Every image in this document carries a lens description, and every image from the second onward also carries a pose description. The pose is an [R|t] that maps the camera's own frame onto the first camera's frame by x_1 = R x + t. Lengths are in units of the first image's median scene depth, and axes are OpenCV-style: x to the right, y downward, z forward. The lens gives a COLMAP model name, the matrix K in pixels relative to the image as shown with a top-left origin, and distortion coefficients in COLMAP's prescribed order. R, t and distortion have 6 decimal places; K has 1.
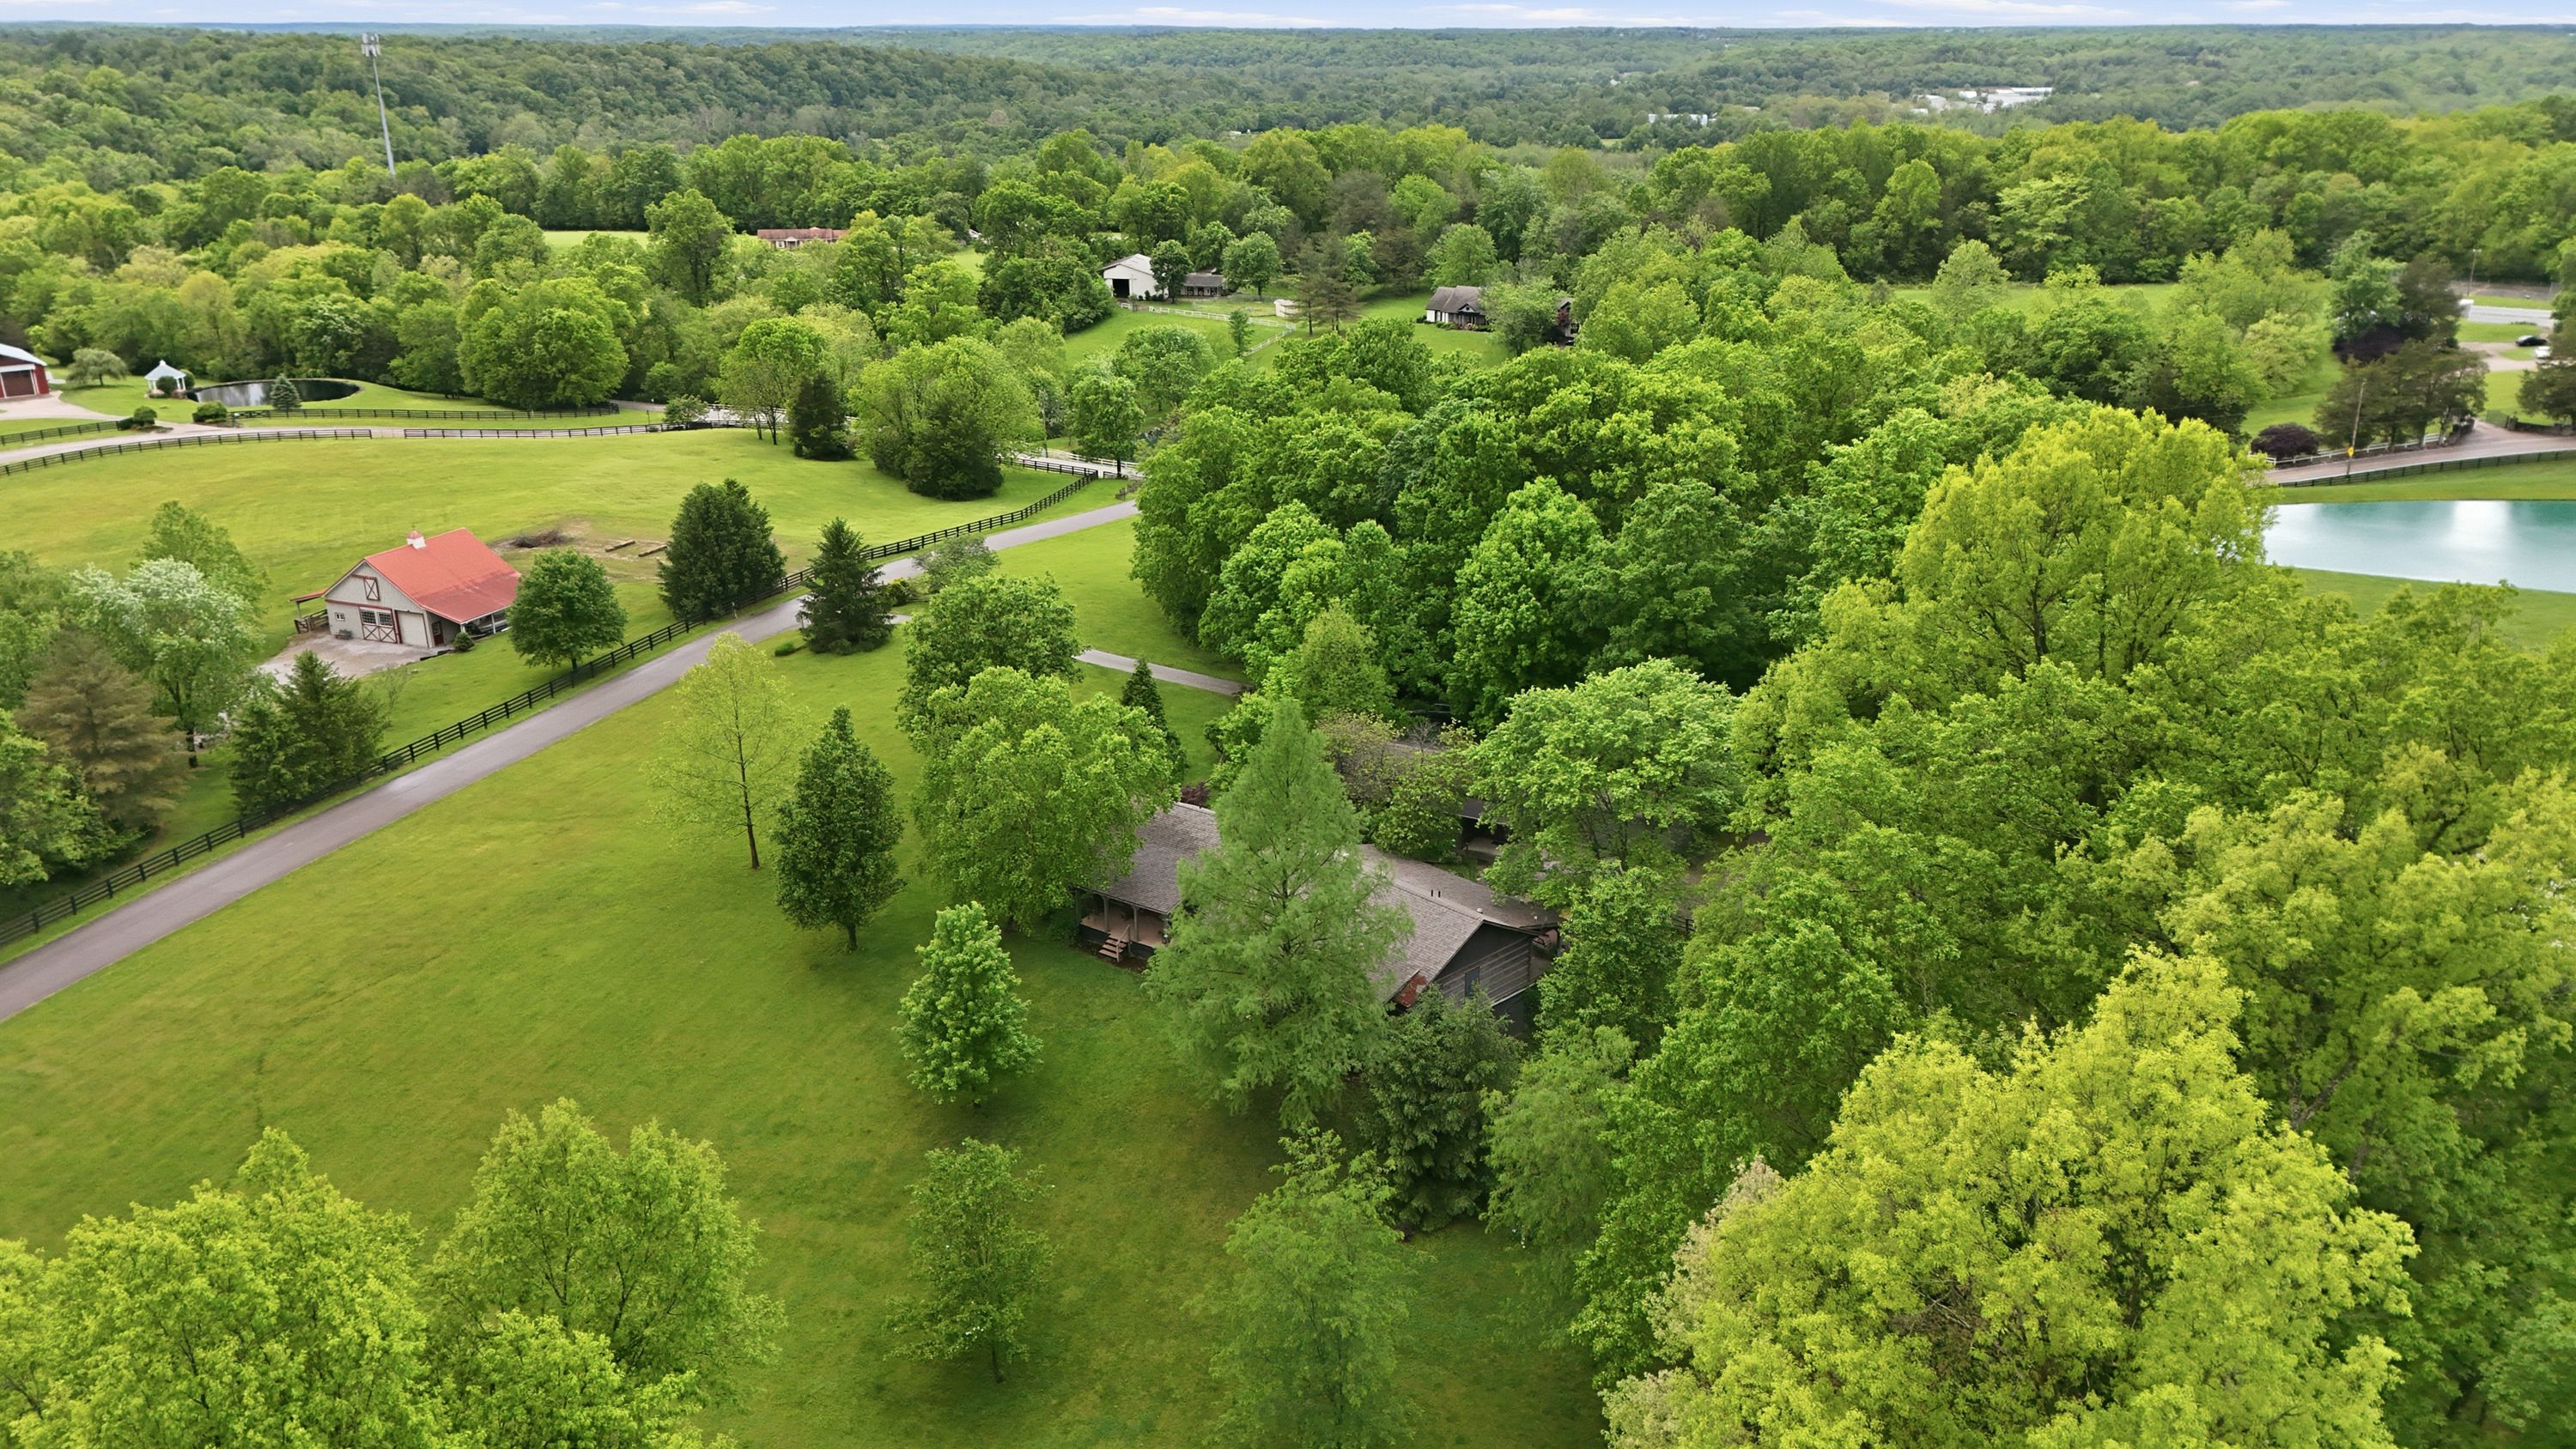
lens RADIAL K [[1916.6, 0, 1293.1], [0, 1916.6, 730.5], [0, 0, 1]] dist [0.079402, -0.084311]
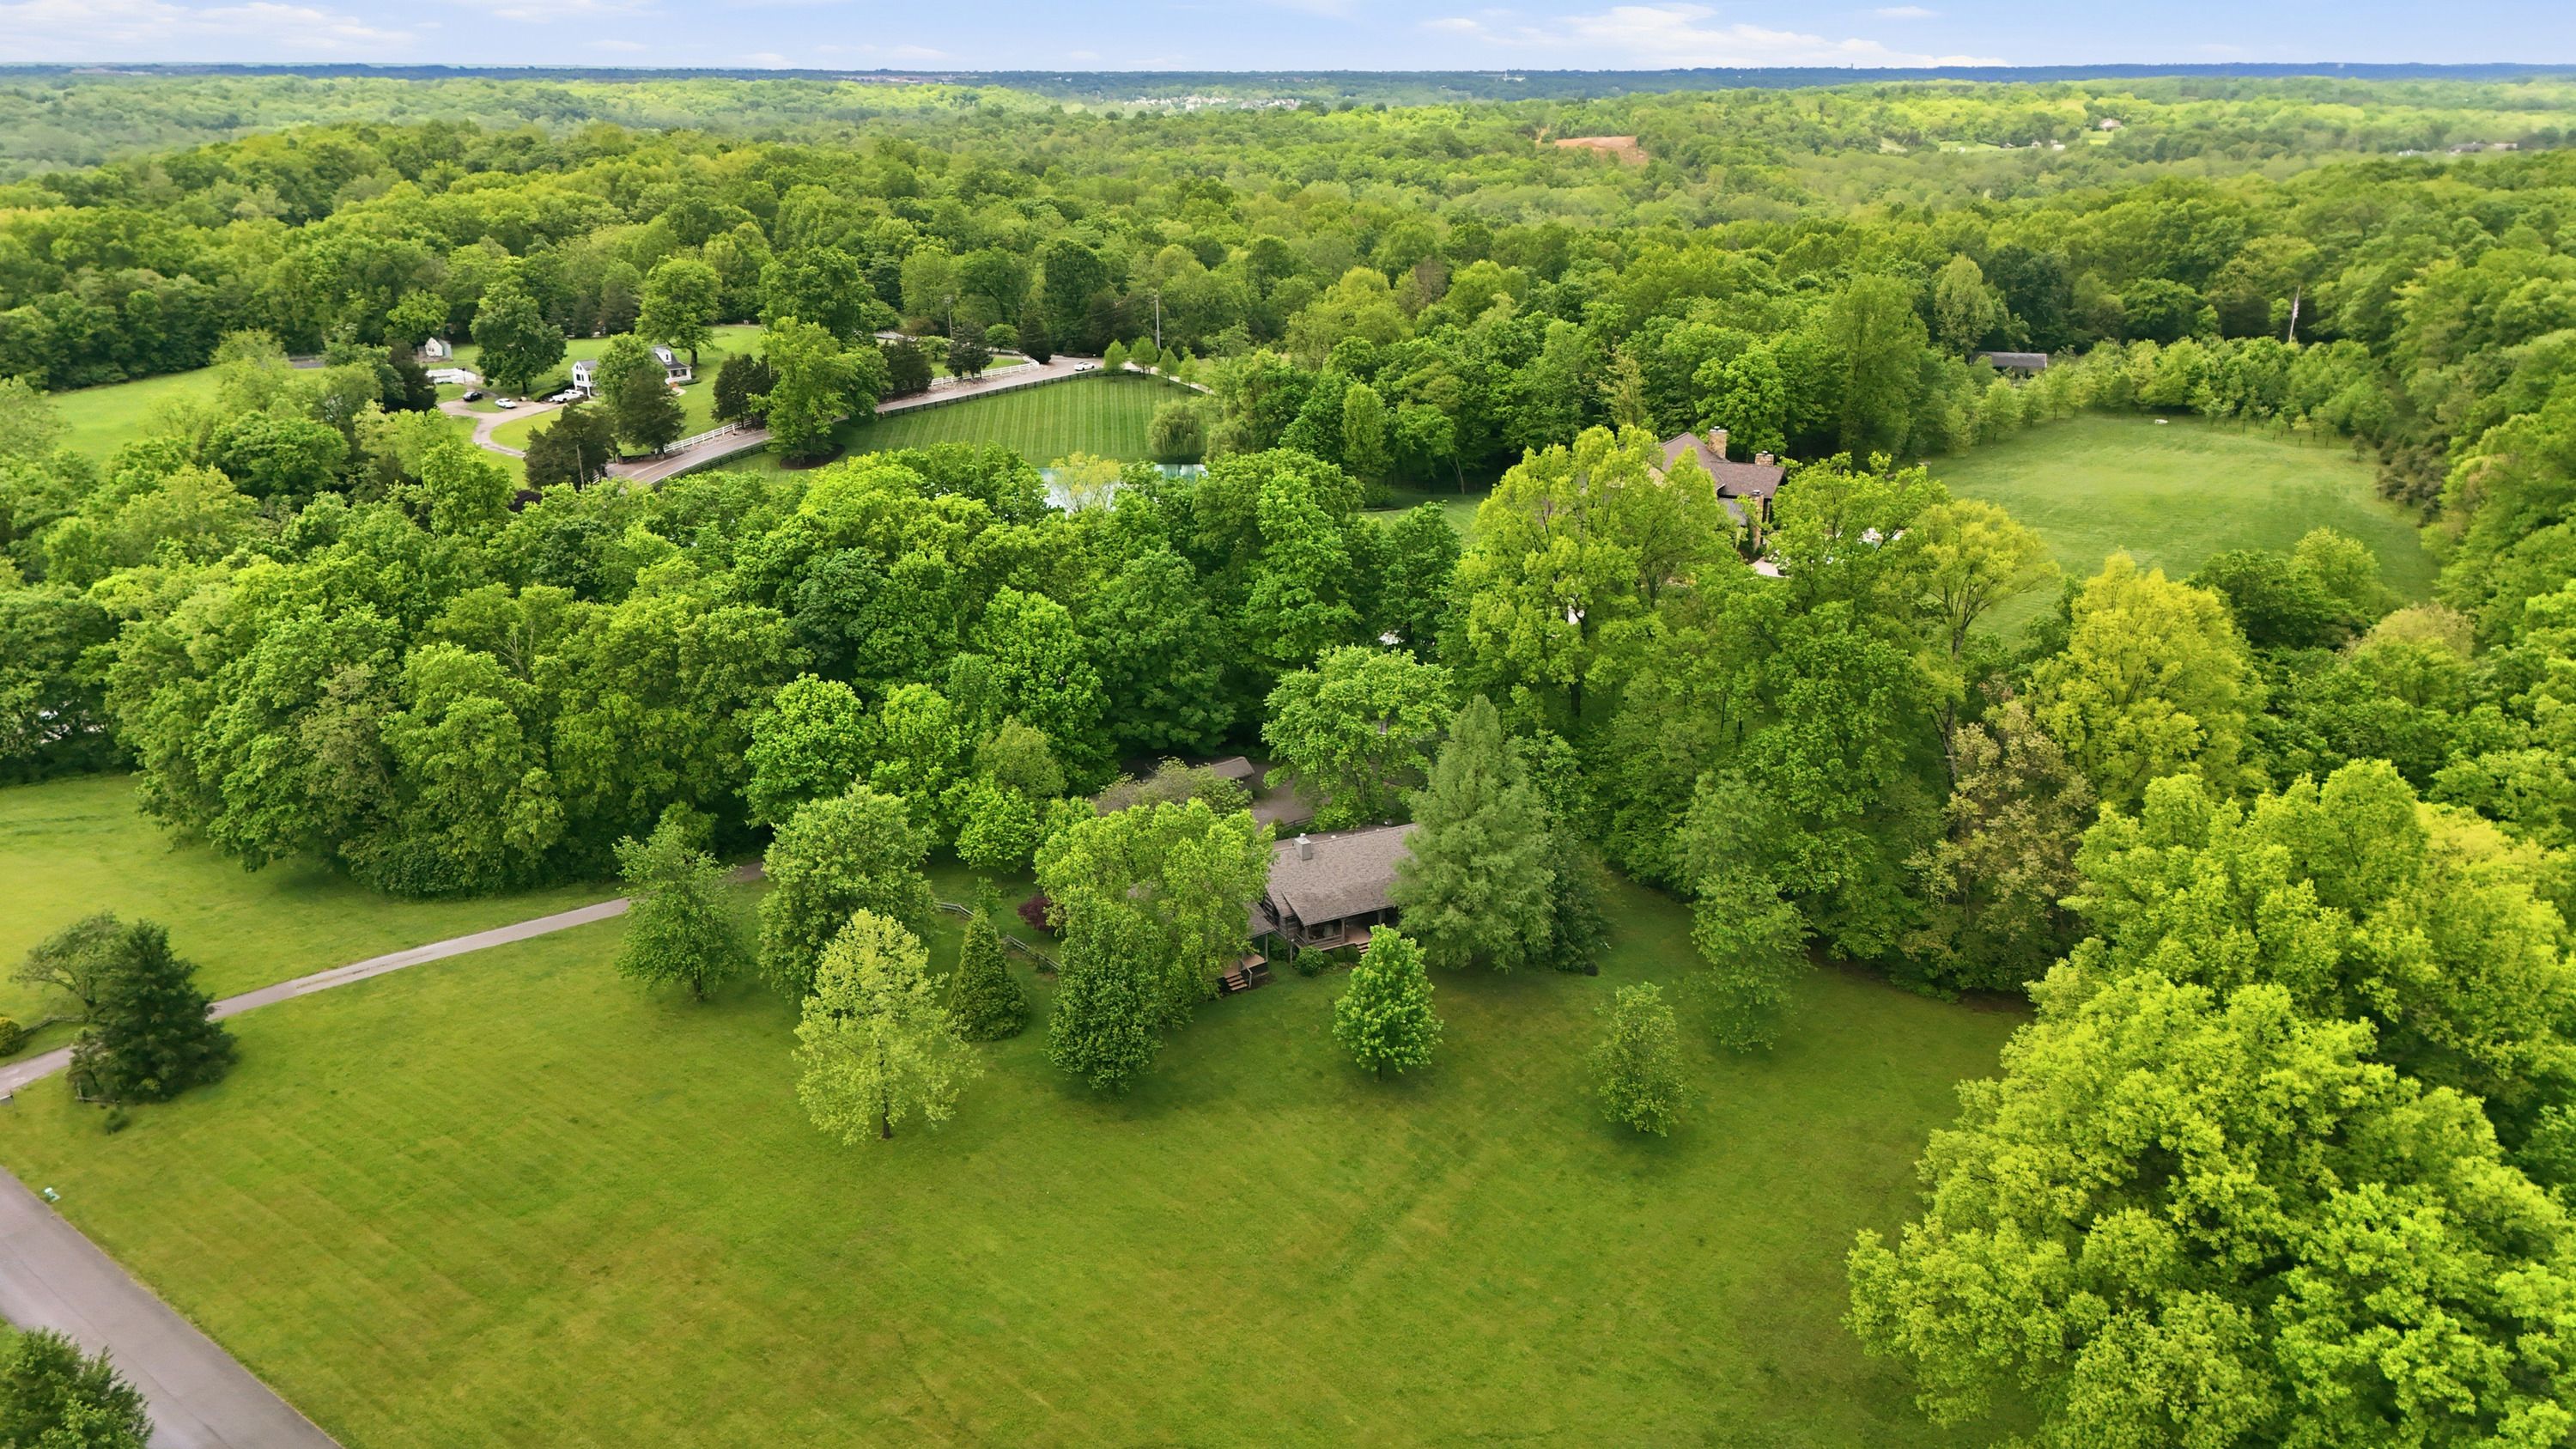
lens RADIAL K [[1936.0, 0, 1321.5], [0, 1936.0, 756.0], [0, 0, 1]] dist [0.092987, -0.094050]
pose [[0.307923, -0.314027, 0.898093, -0.293287], [0.325034, 0.921885, 0.210904, -0.068787], [-0.894168, 0.226968, 0.385939, 0.103888]]
